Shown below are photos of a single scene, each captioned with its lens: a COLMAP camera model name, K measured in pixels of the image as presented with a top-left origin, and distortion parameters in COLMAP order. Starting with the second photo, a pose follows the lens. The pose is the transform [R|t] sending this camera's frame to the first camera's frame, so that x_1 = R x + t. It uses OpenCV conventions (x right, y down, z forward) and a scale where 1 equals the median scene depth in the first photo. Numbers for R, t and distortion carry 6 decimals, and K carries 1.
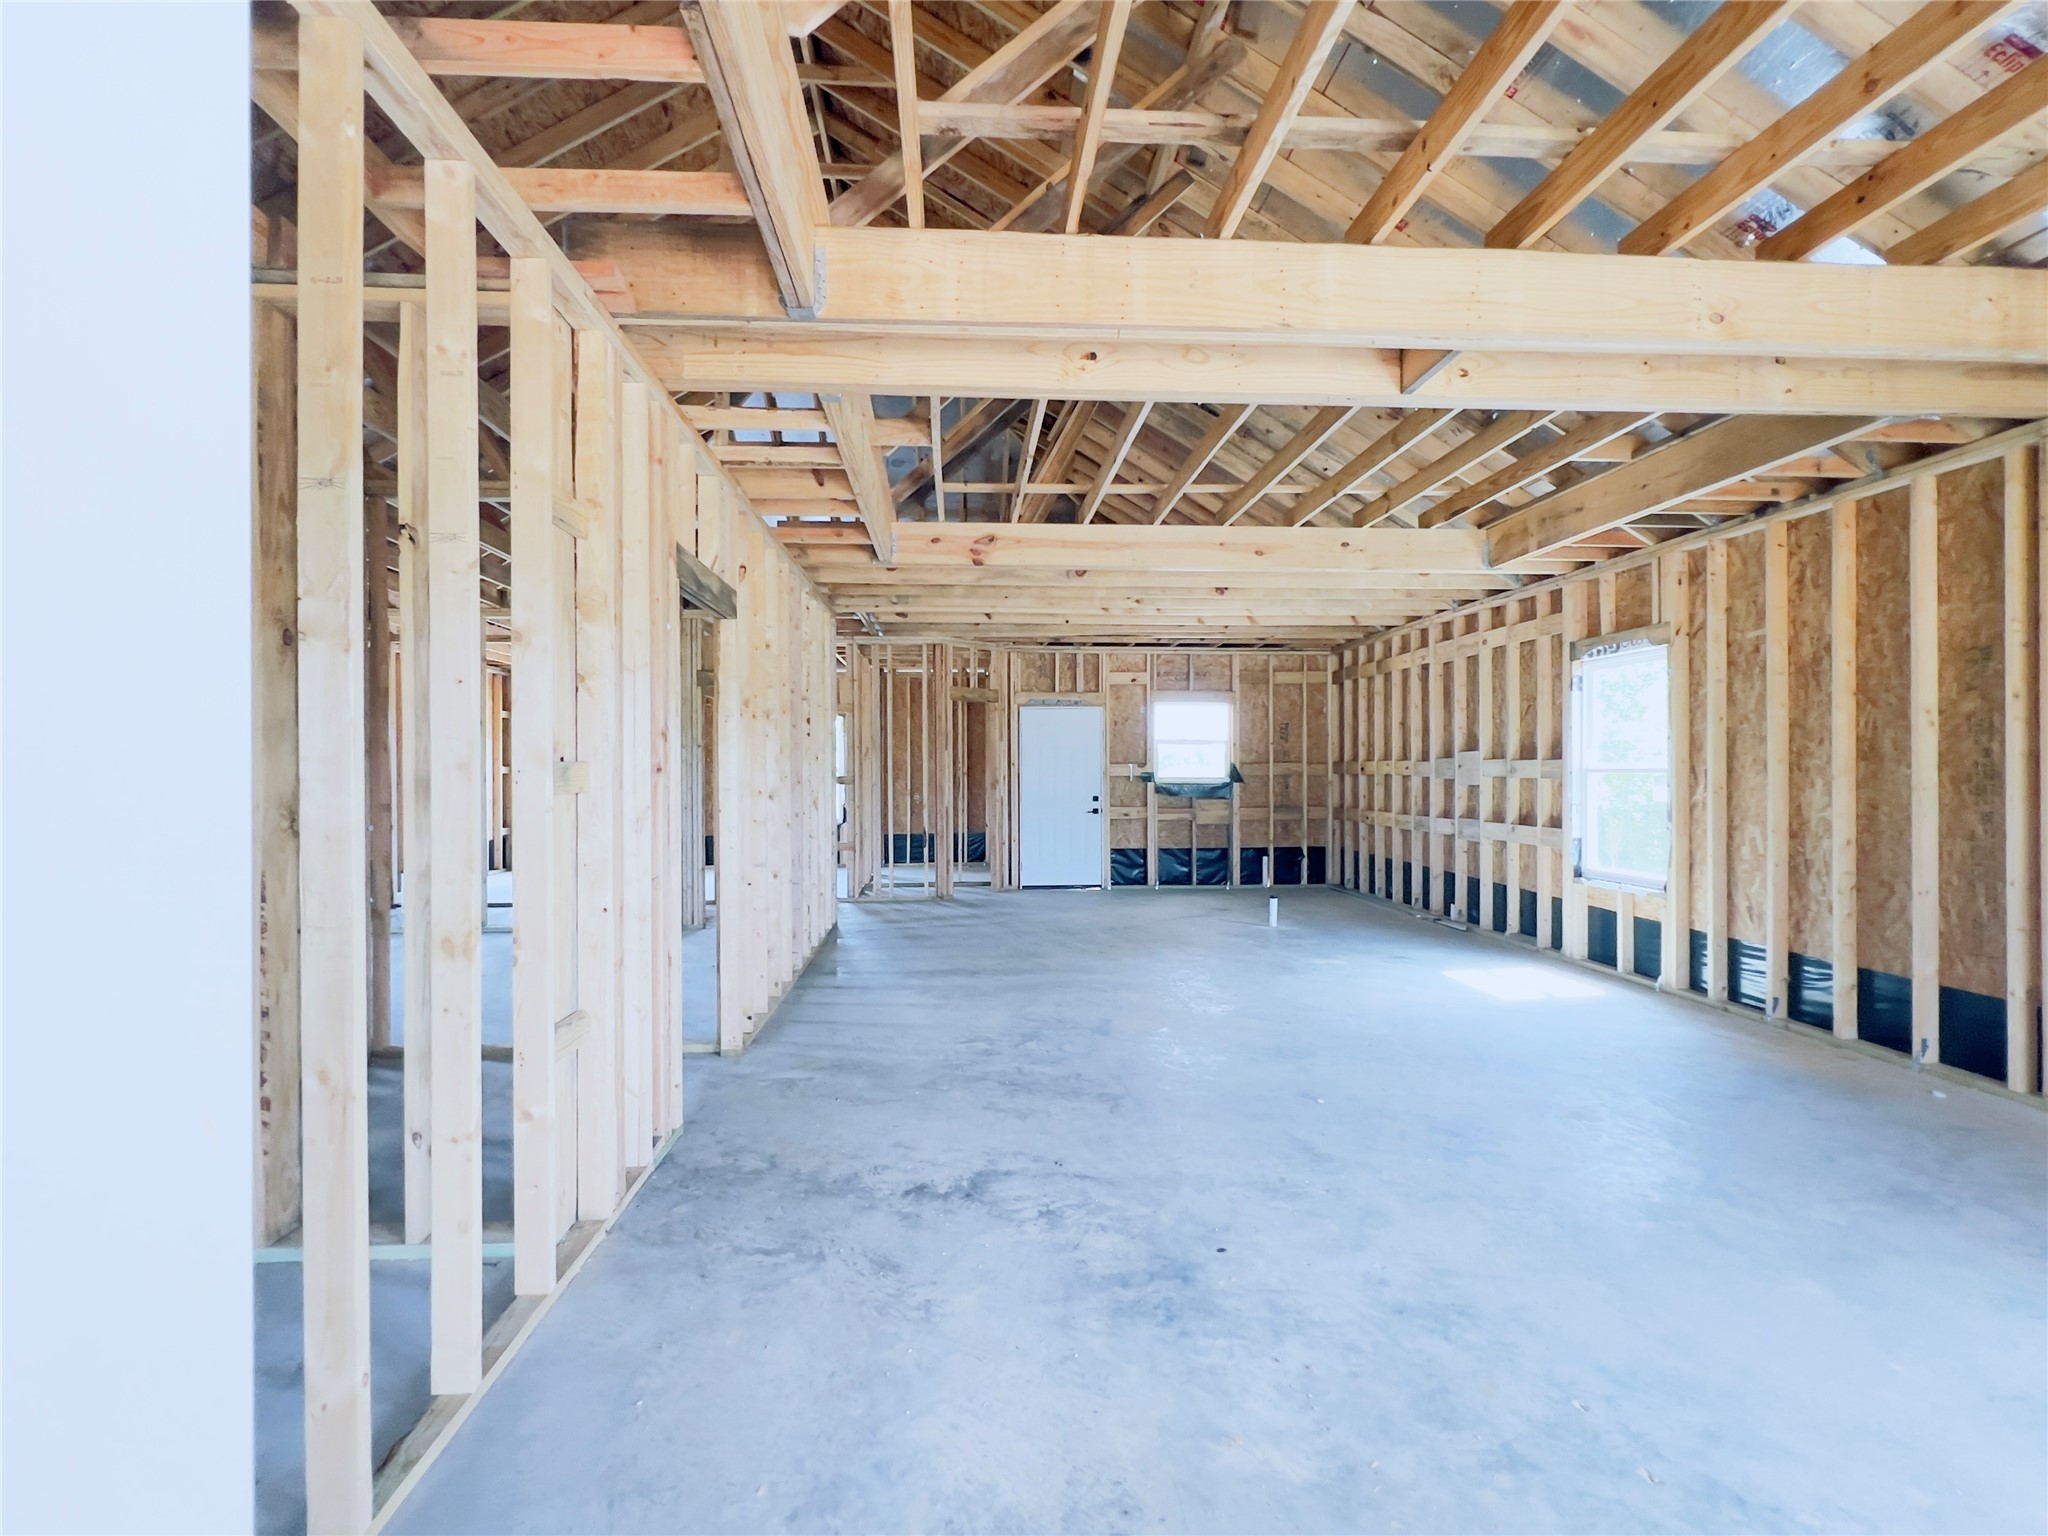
lens RADIAL K [[985.9, 0, 1014.5], [0, 985.9, 766.2], [0, 0, 1]] dist [-0.007464, 0.002711]
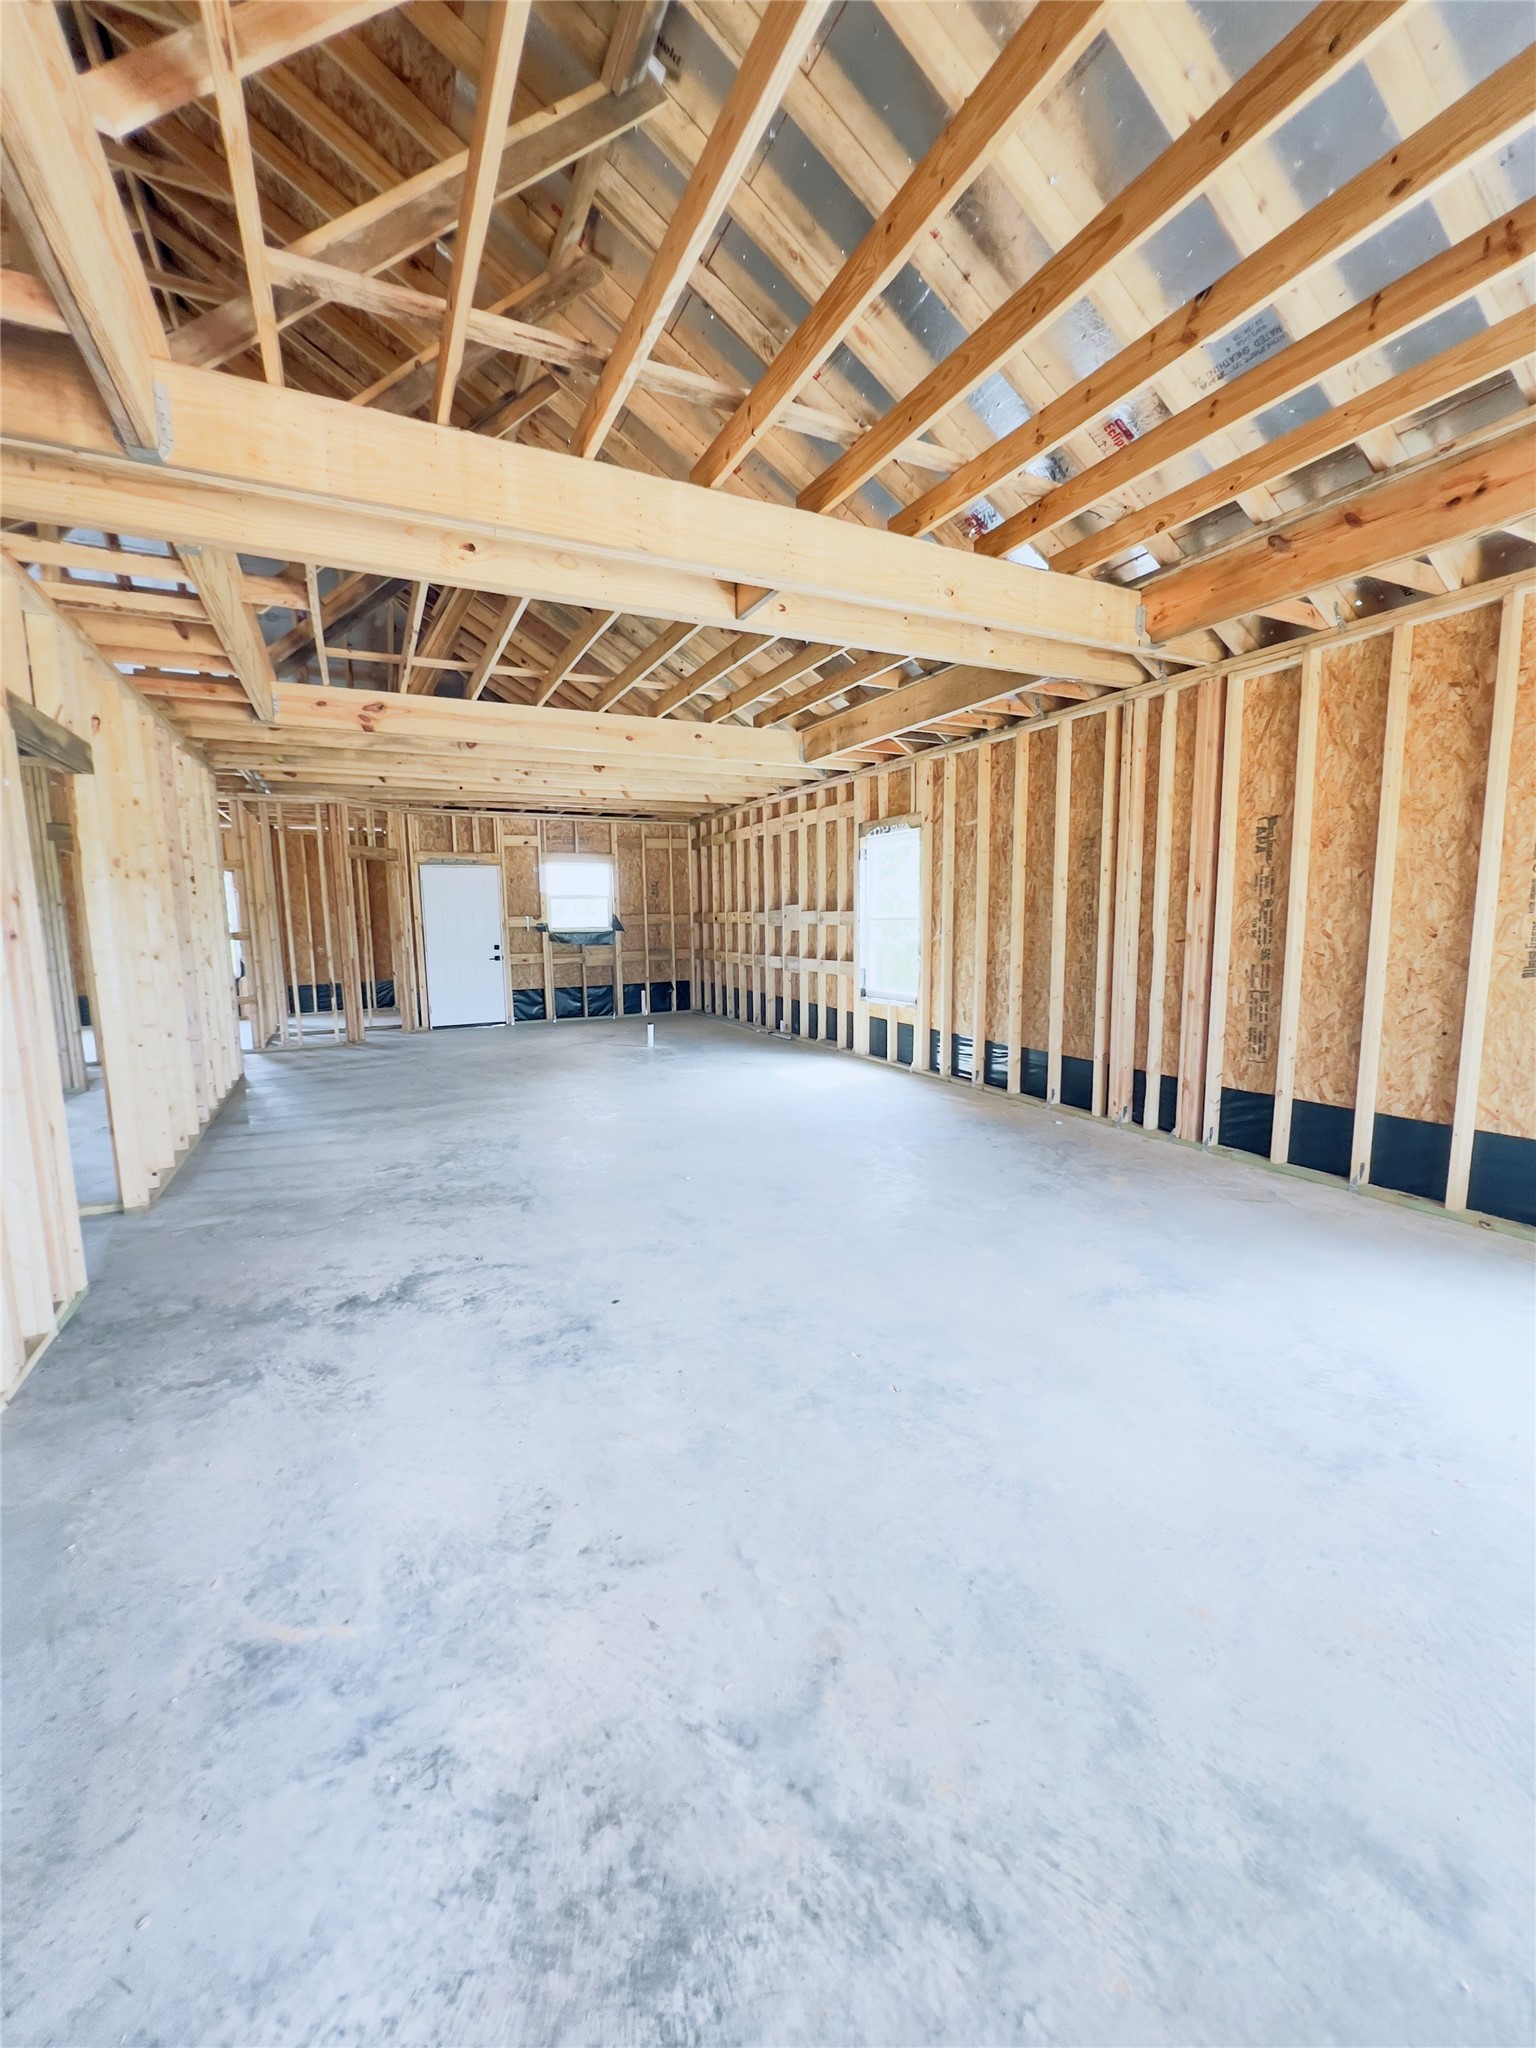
lens RADIAL K [[819.7, 0, 769.9], [0, 819.7, 1019.7], [0, 0, 1]] dist [-0.004149, 0.001117]
pose [[0.919943, -0.060054, 0.387426, 0.000990], [0.010232, 0.991540, 0.129401, -0.008493], [-0.391919, -0.115077, 0.912774, -0.013505]]
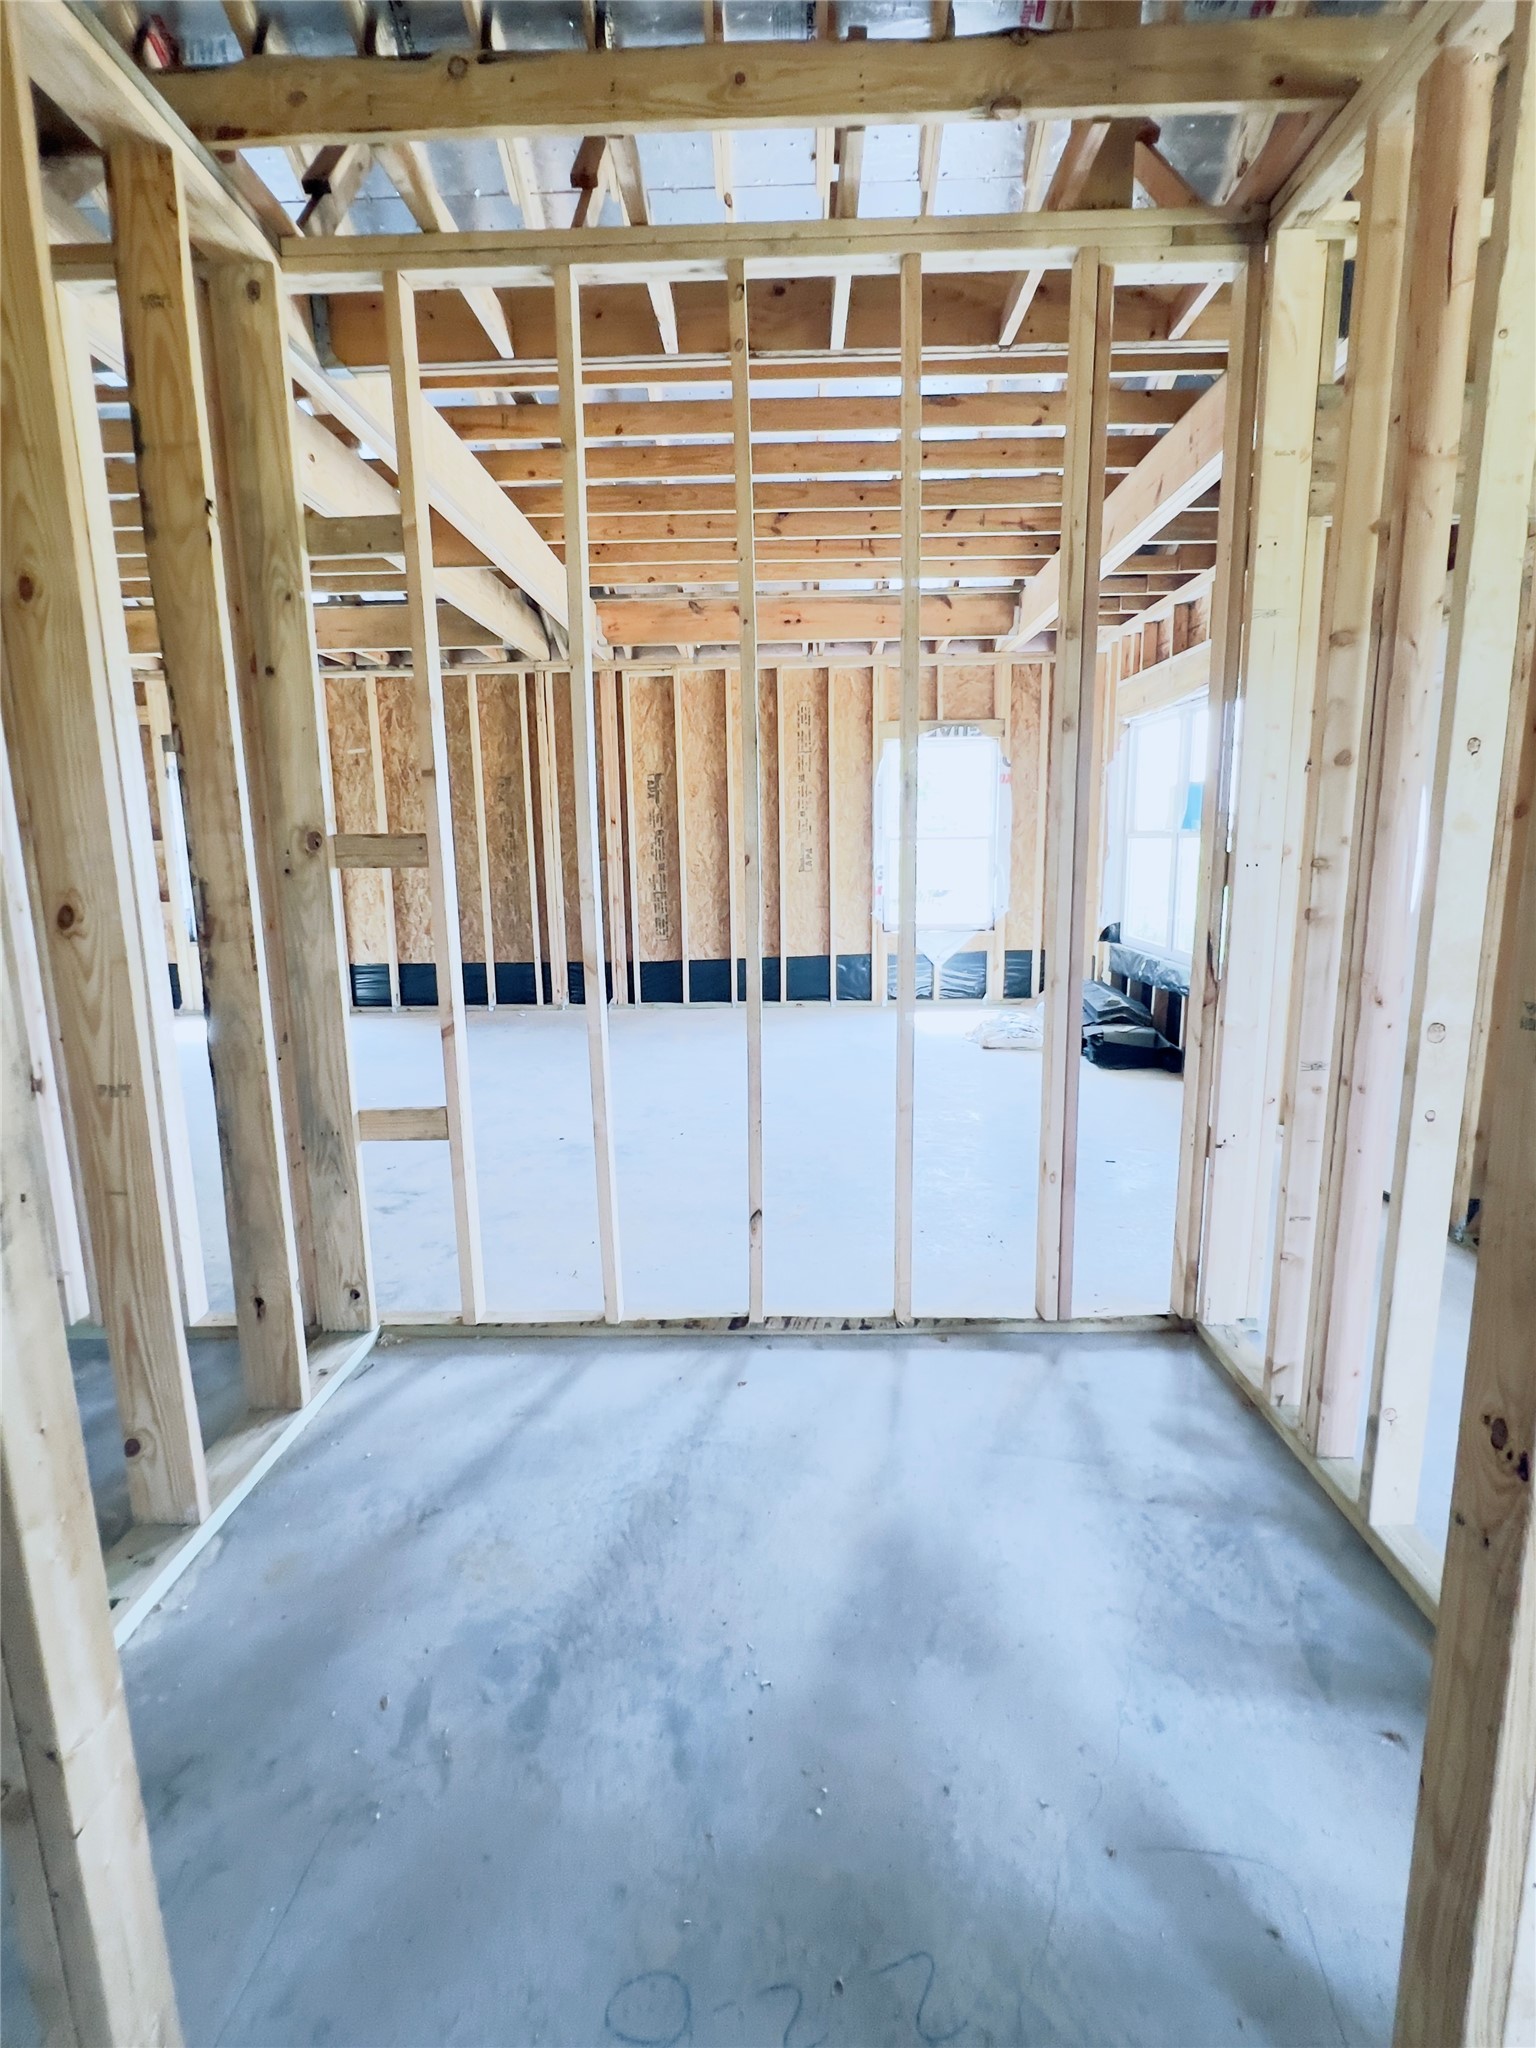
lens RADIAL K [[985.9, 0, 771.8], [0, 985.9, 1023.4], [0, 0, 1]] dist [-0.007464, 0.002711]
pose [[0.079473, -0.178347, 0.980753, -0.799353], [0.011132, 0.983962, 0.178029, 0.009897], [-0.996775, -0.003231, 0.080184, 0.305924]]
